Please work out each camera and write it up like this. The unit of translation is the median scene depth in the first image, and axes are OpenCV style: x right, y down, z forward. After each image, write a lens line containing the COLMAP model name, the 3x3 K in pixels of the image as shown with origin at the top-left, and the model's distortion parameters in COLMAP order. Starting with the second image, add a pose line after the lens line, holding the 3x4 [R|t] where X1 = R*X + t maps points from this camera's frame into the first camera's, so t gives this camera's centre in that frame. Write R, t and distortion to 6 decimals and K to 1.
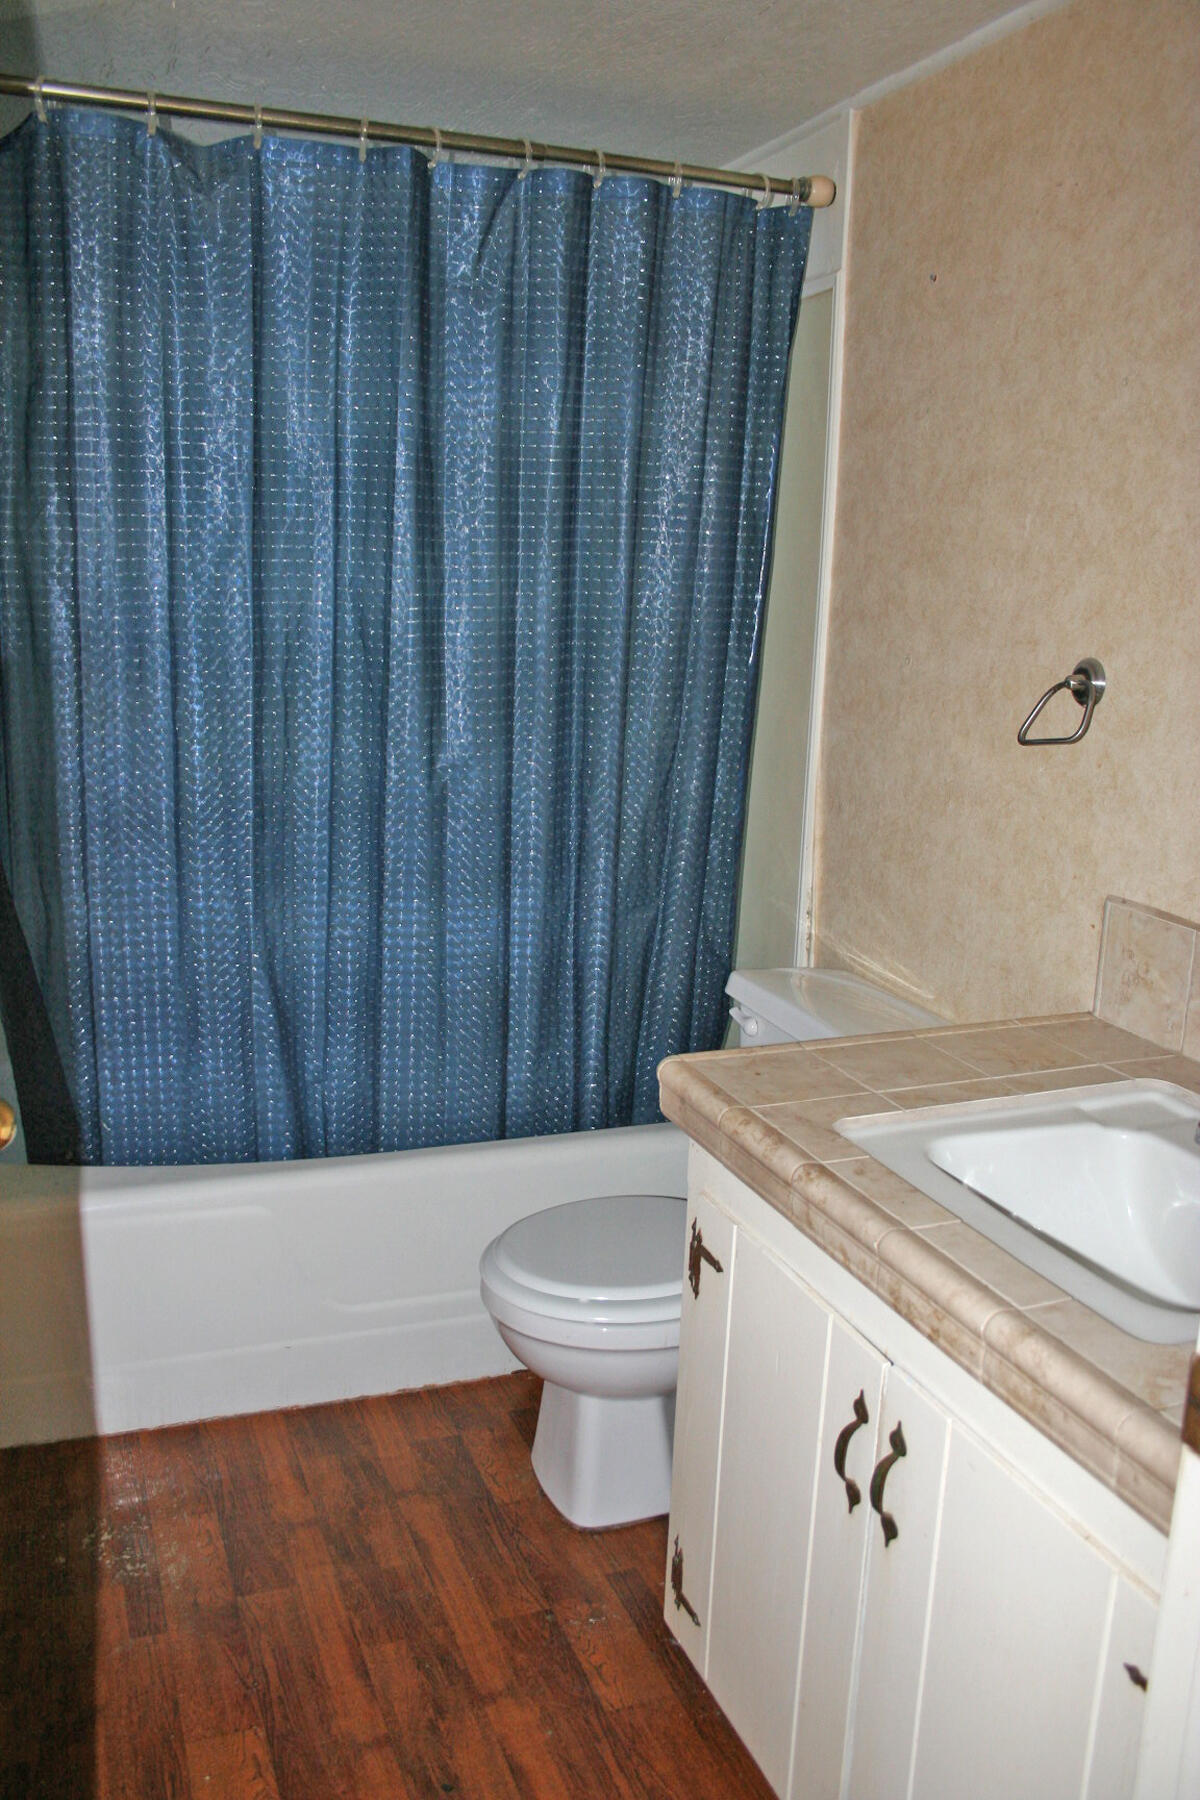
lens RADIAL K [[1514.7, 0, 608.2], [0, 1514.7, 902.2], [0, 0, 1]] dist [-0.157341, 0.144429]
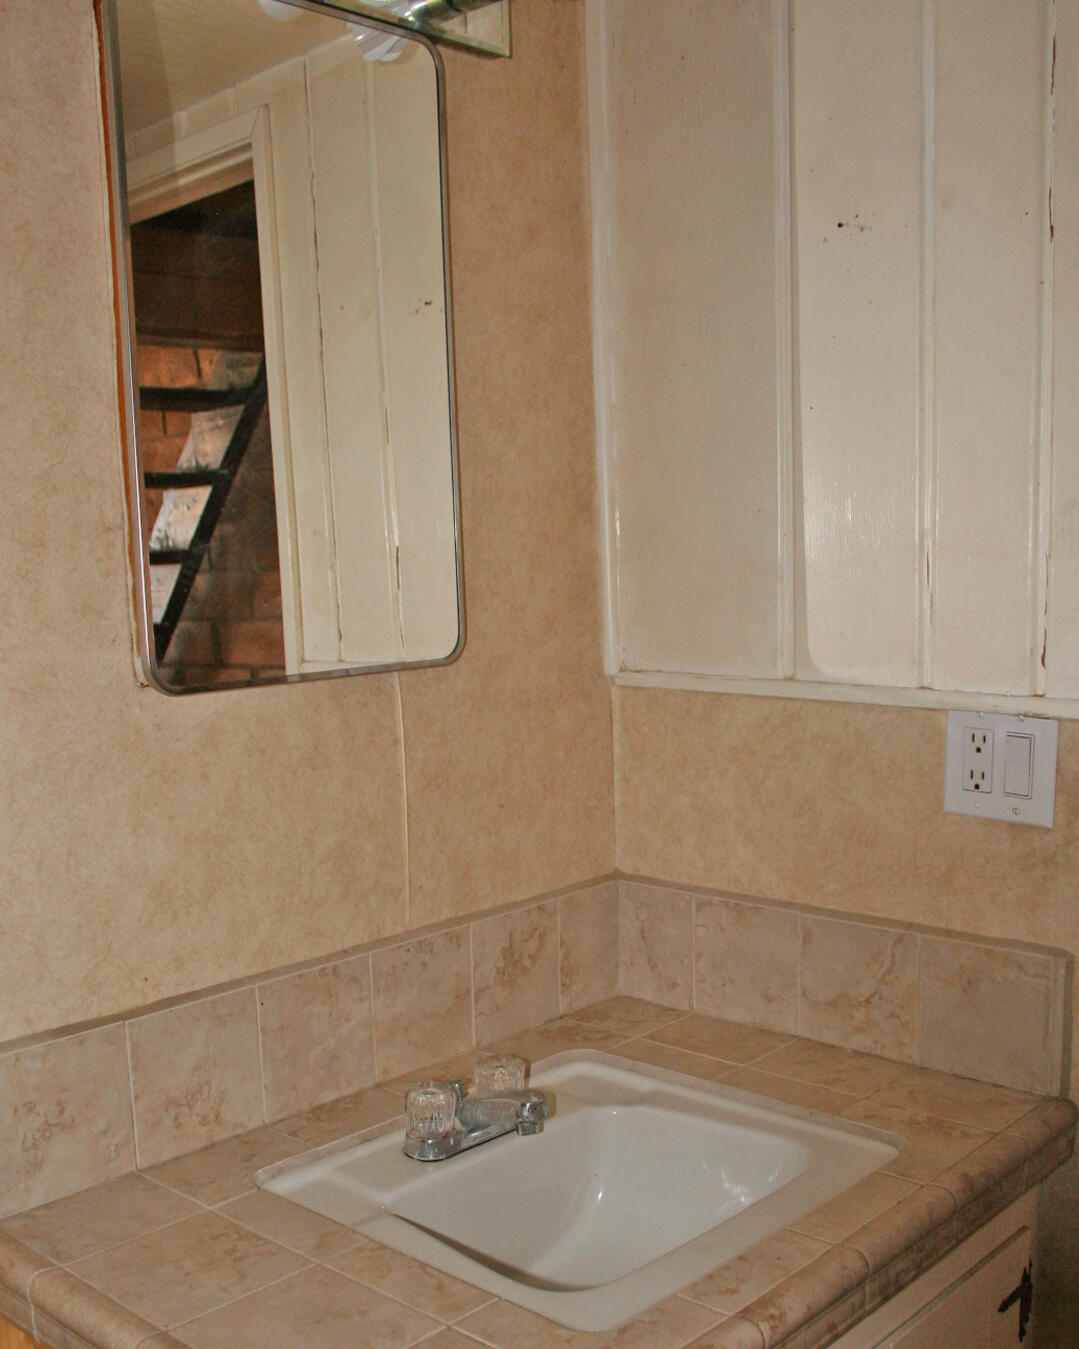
lens RADIAL K [[1496.1, 0, 539.5], [0, 1496.1, 674.5], [0, 0, 1]] dist [-0.014149, -0.025872]
pose [[-0.431675, -0.116641, 0.894456, -0.408577], [0.197034, 0.955466, 0.219688, -0.294458], [-0.880247, 0.271072, -0.389468, 1.060772]]
